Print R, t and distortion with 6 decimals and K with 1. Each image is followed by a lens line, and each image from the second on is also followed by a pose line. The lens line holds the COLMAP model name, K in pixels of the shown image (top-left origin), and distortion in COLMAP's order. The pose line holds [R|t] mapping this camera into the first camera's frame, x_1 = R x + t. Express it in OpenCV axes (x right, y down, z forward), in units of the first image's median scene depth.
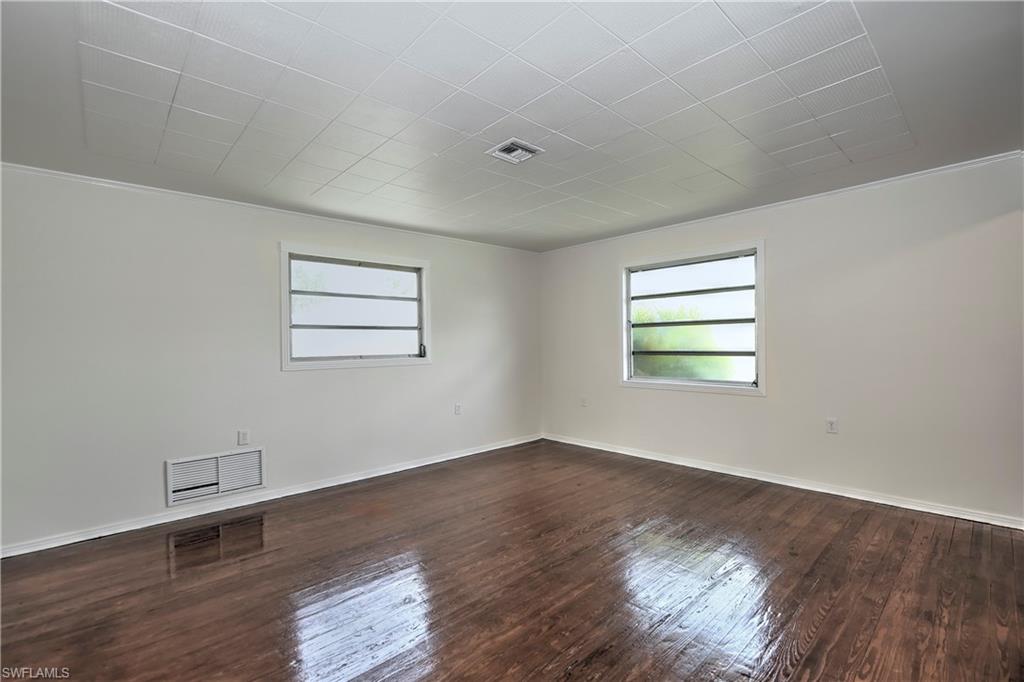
lens RADIAL K [[433.2, 0, 475.1], [0, 433.2, 350.7], [0, 0, 1]] dist [-0.008636, -0.000357]
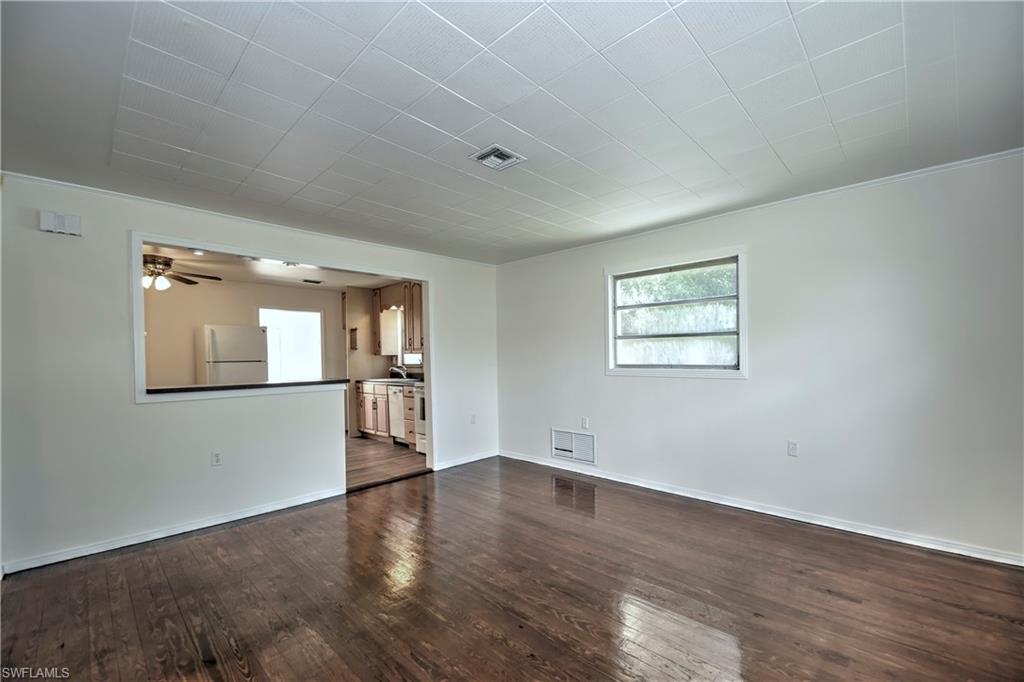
lens RADIAL K [[423.9, 0, 544.8], [0, 423.9, 362.8], [0, 0, 1]] dist [-0.001627, -0.000178]
pose [[0.162053, 0.022342, -0.986529, 0.682374], [-0.019065, 0.999628, 0.019507, -0.006058], [0.986598, 0.015646, 0.162419, 0.628937]]
